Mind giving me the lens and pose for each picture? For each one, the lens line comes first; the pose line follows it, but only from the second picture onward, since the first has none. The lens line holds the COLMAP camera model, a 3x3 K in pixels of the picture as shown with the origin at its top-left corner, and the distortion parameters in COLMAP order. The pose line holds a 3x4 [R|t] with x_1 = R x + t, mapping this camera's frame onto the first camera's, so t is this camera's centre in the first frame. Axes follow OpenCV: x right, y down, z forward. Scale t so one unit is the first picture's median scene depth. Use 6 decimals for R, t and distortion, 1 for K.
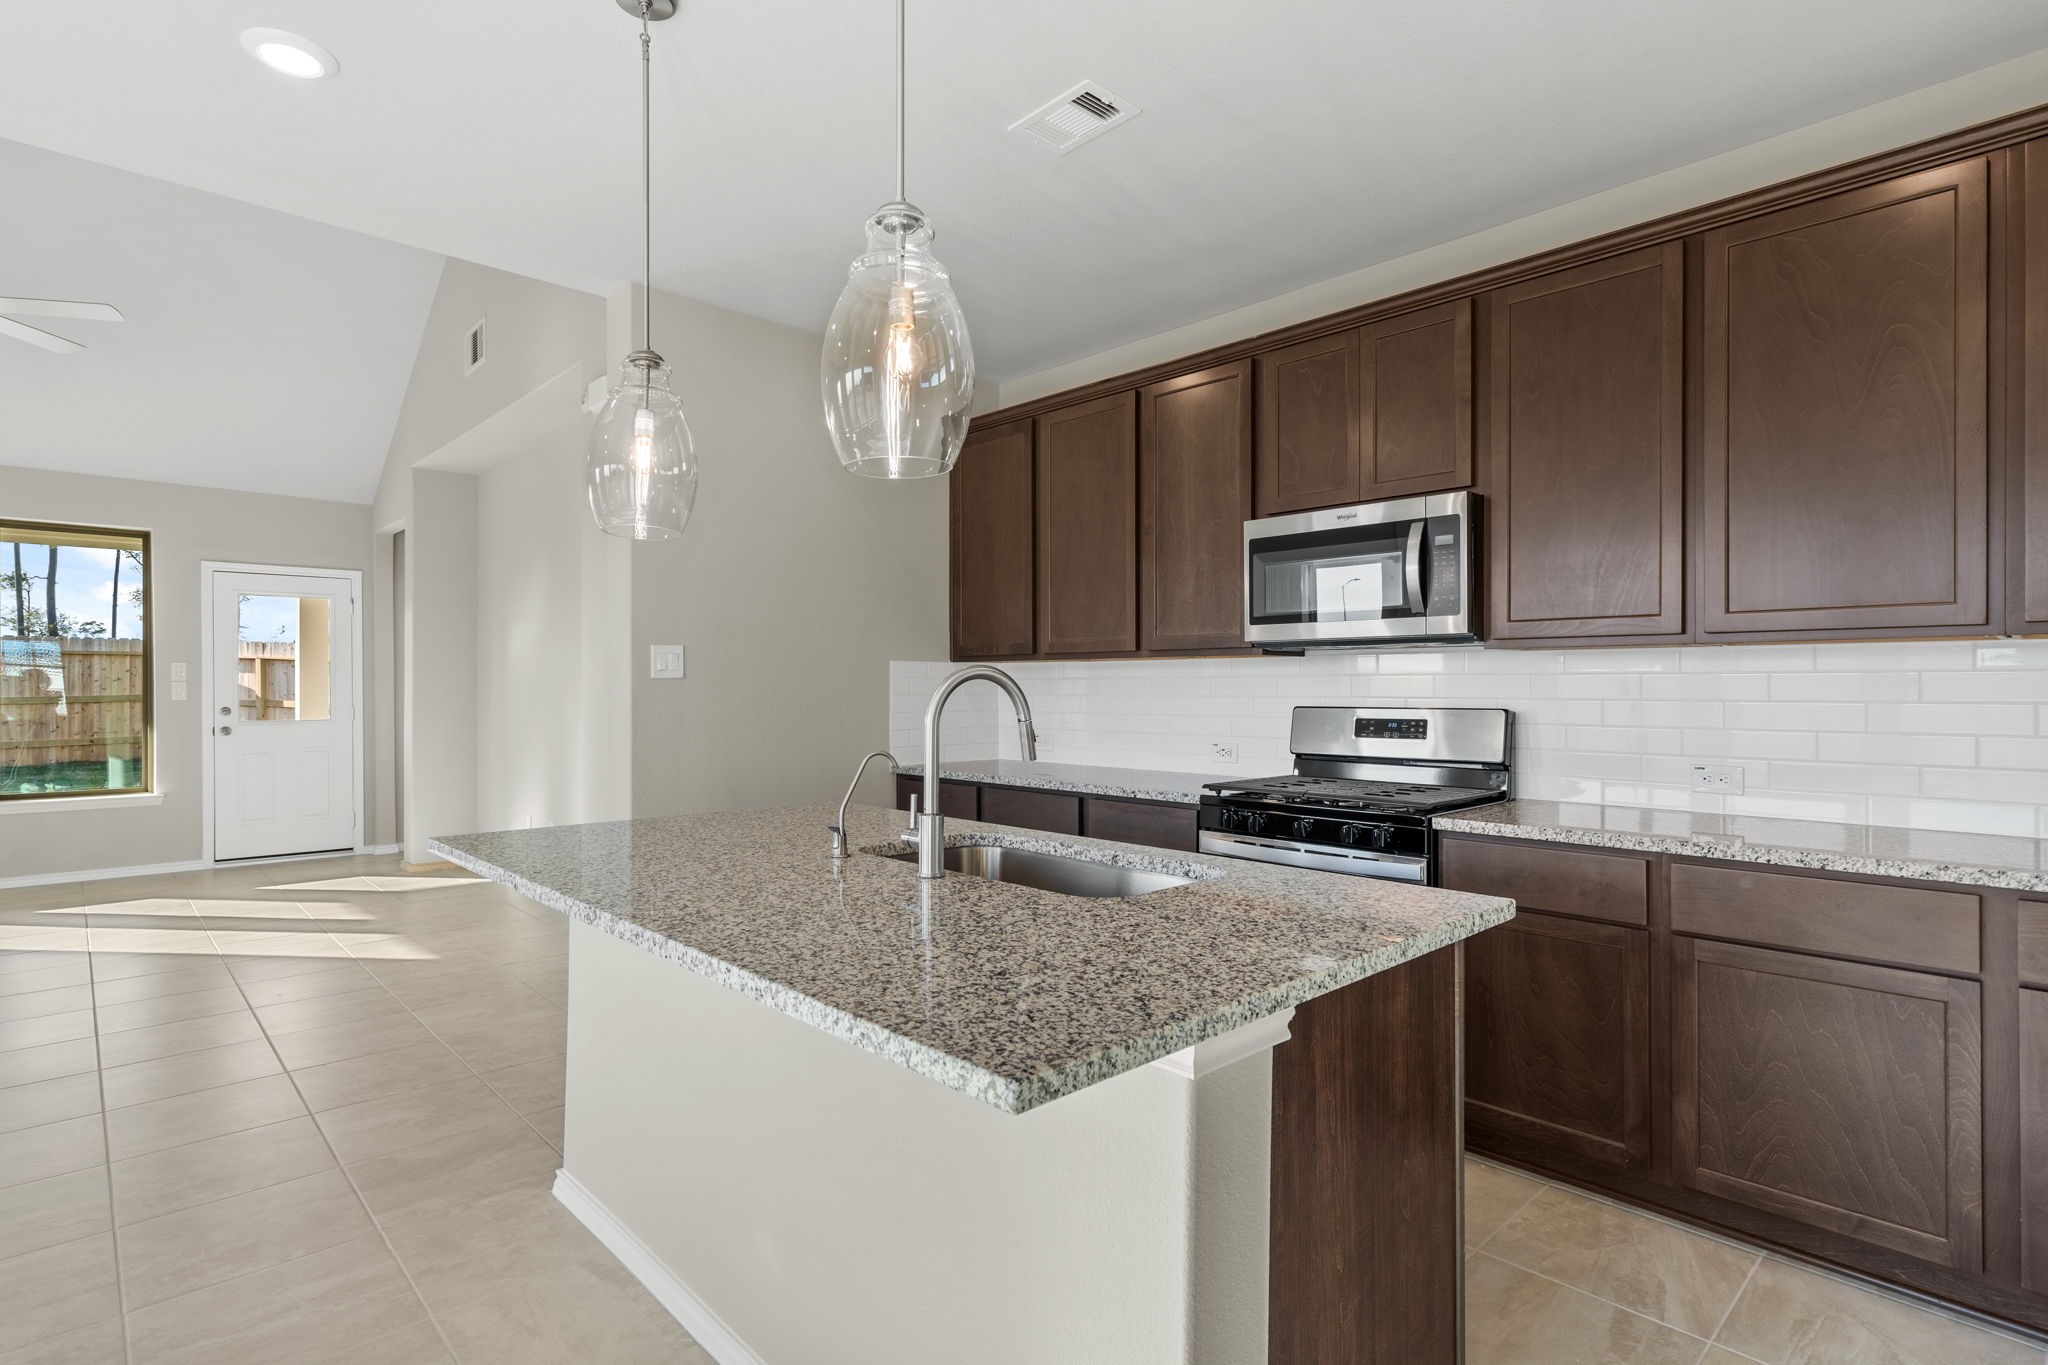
lens RADIAL K [[1010.6, 0, 1023.6], [0, 1010.6, 685.9], [0, 0, 1]] dist [0.000548, 0.000186]
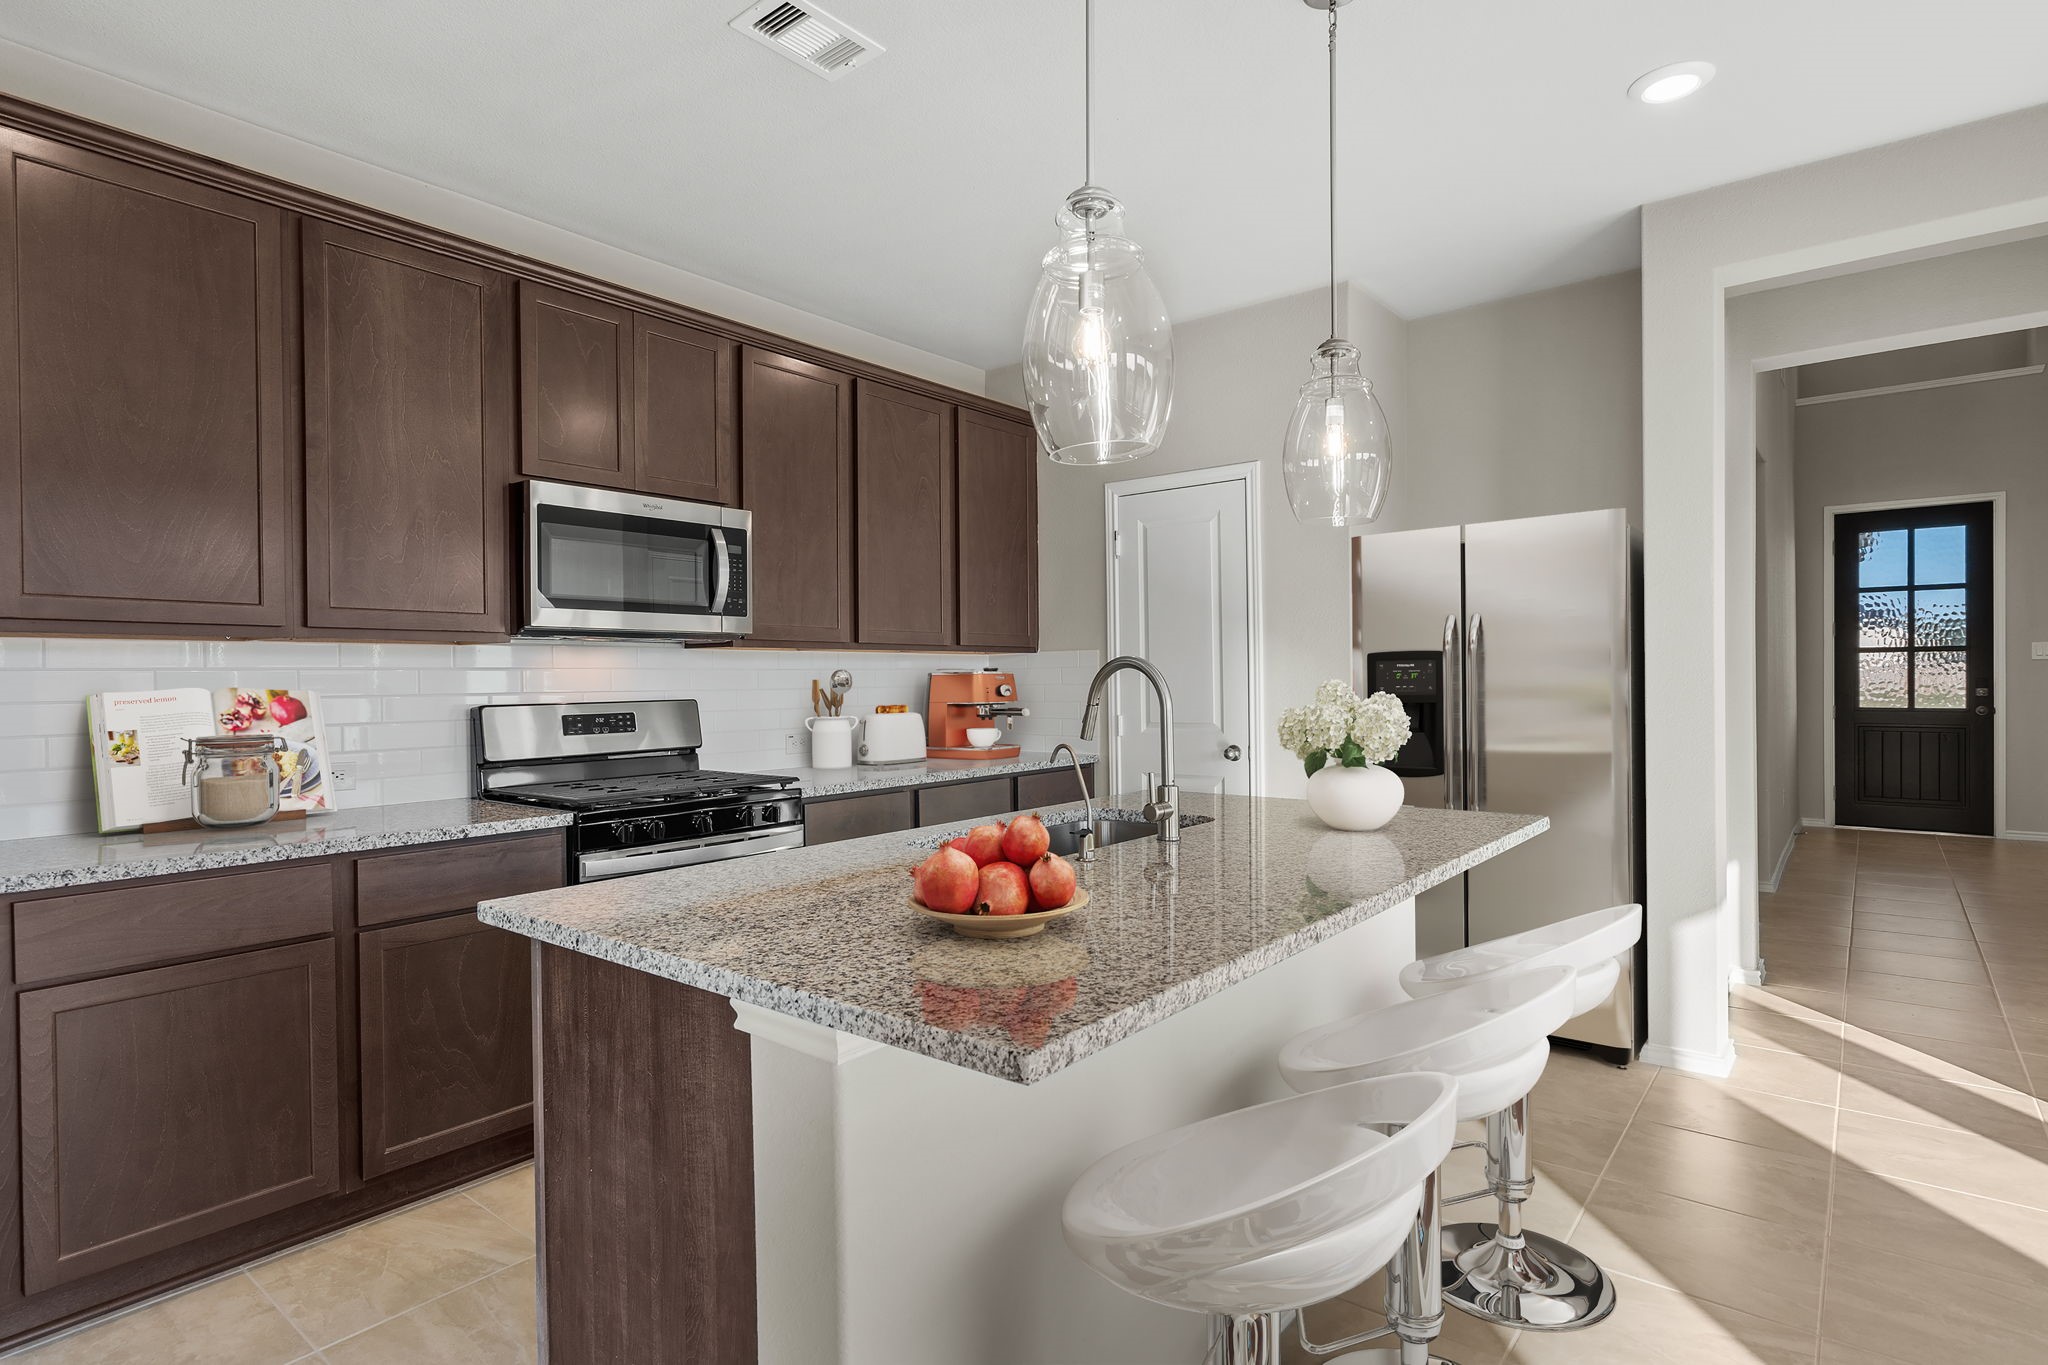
lens RADIAL K [[1049.0, 0, 1022.7], [0, 1049.0, 682.5], [0, 0, 1]] dist [0.006186, 0.000304]
pose [[-0.129956, -0.001871, 0.991518, -0.695881], [0.006310, 0.999976, 0.002714, 0.002476], [-0.991500, 0.006609, -0.129941, 0.732612]]
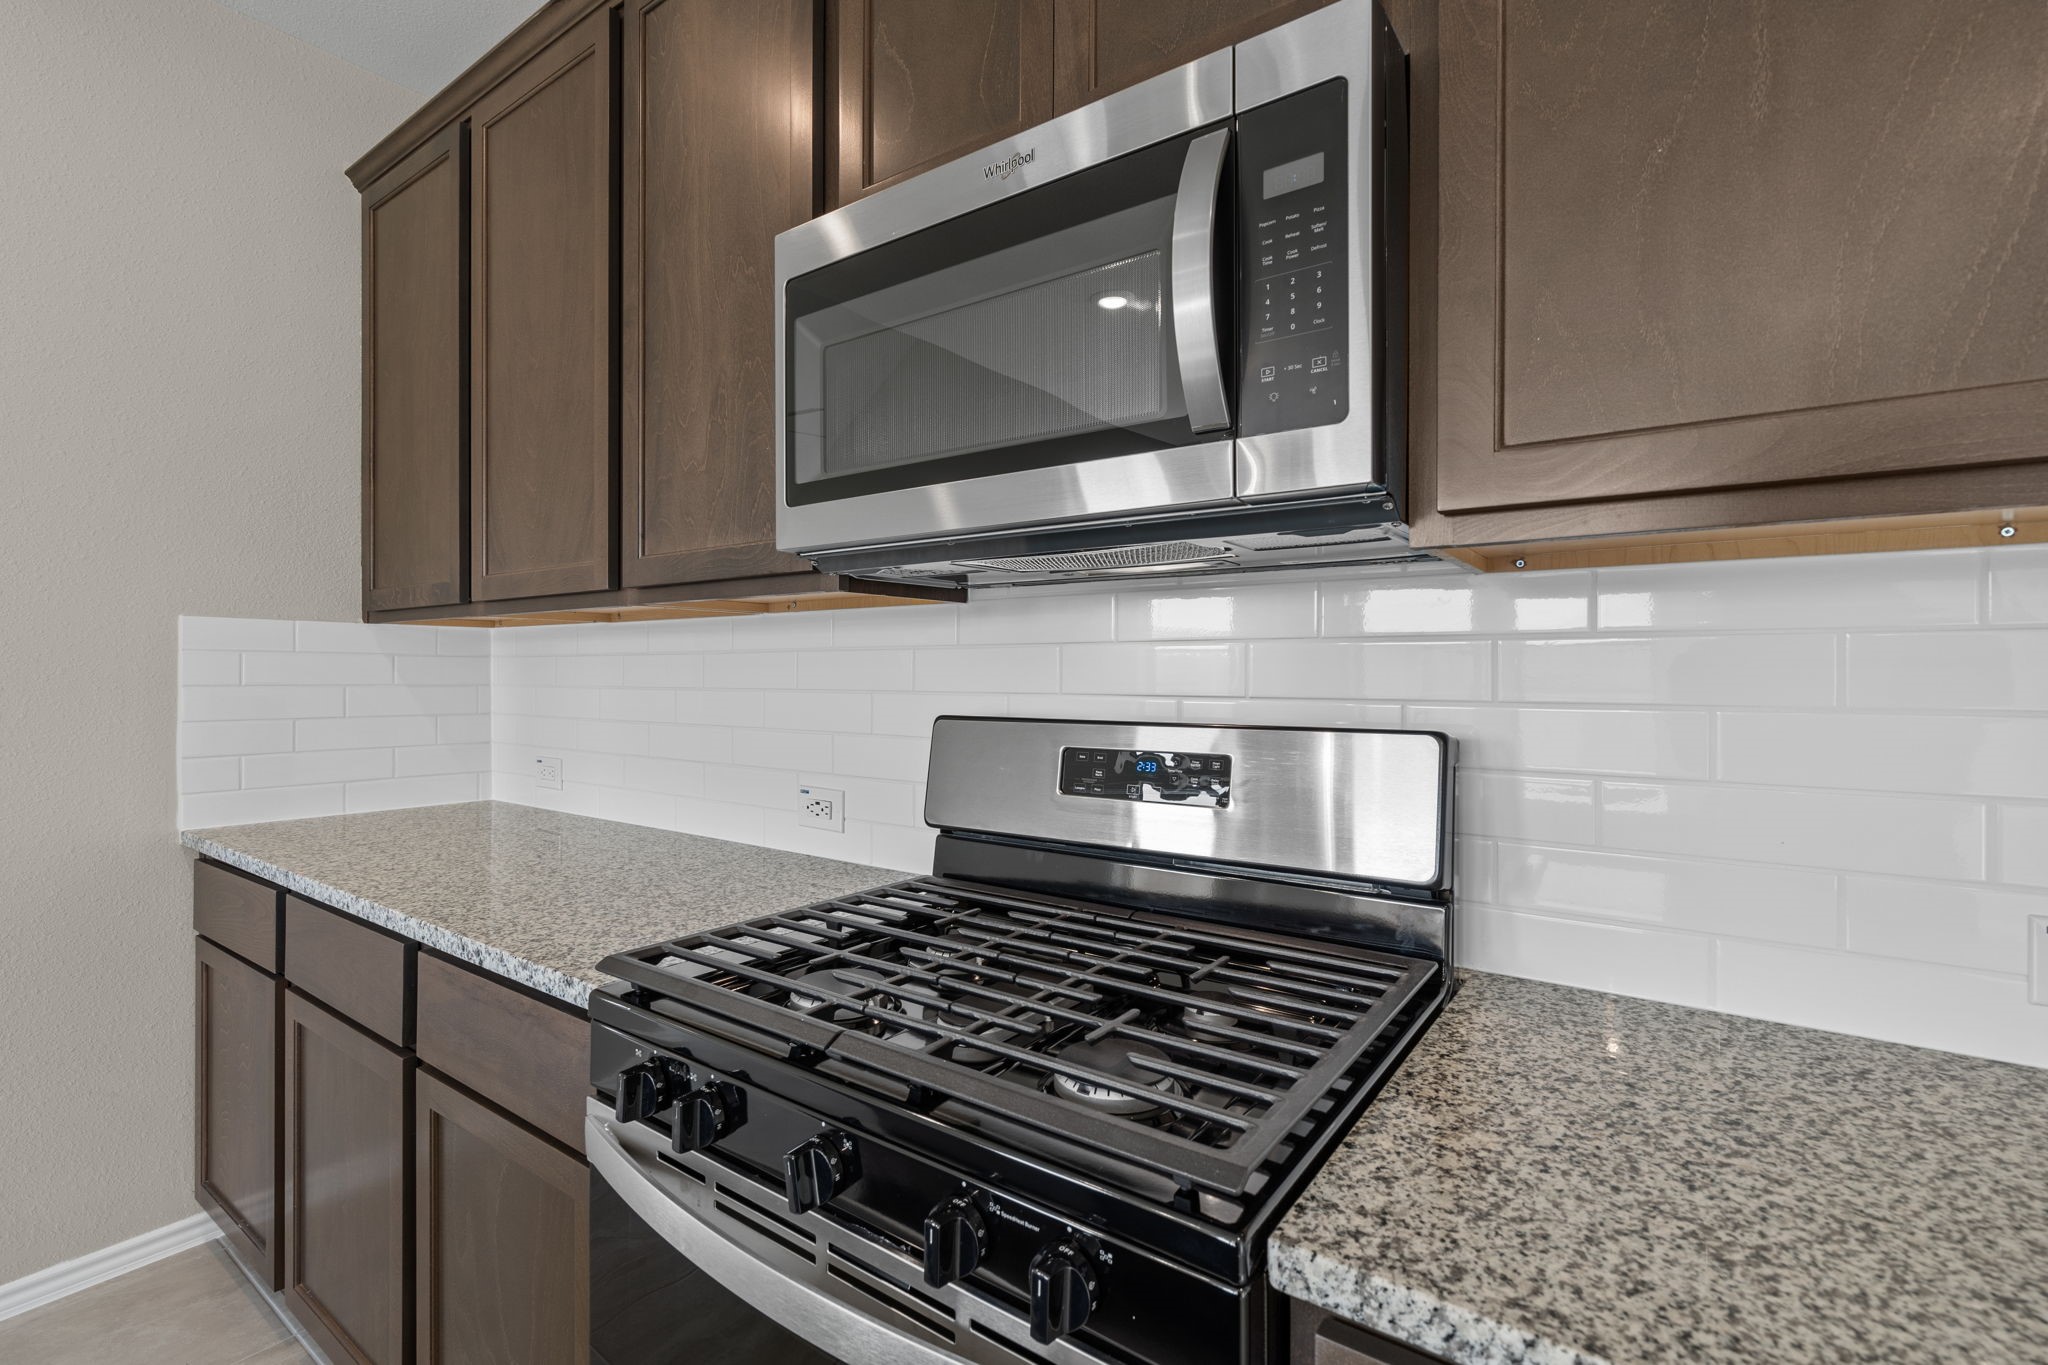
lens RADIAL K [[925.6, 0, 1026.9], [0, 925.6, 680.1], [0, 0, 1]] dist [-0.006026, 0.001336]
pose [[0.983874, 0.001256, 0.178858, 0.255073], [-0.002322, 0.999981, 0.005754, 0.002708], [-0.178848, -0.006077, 0.983858, 0.654829]]
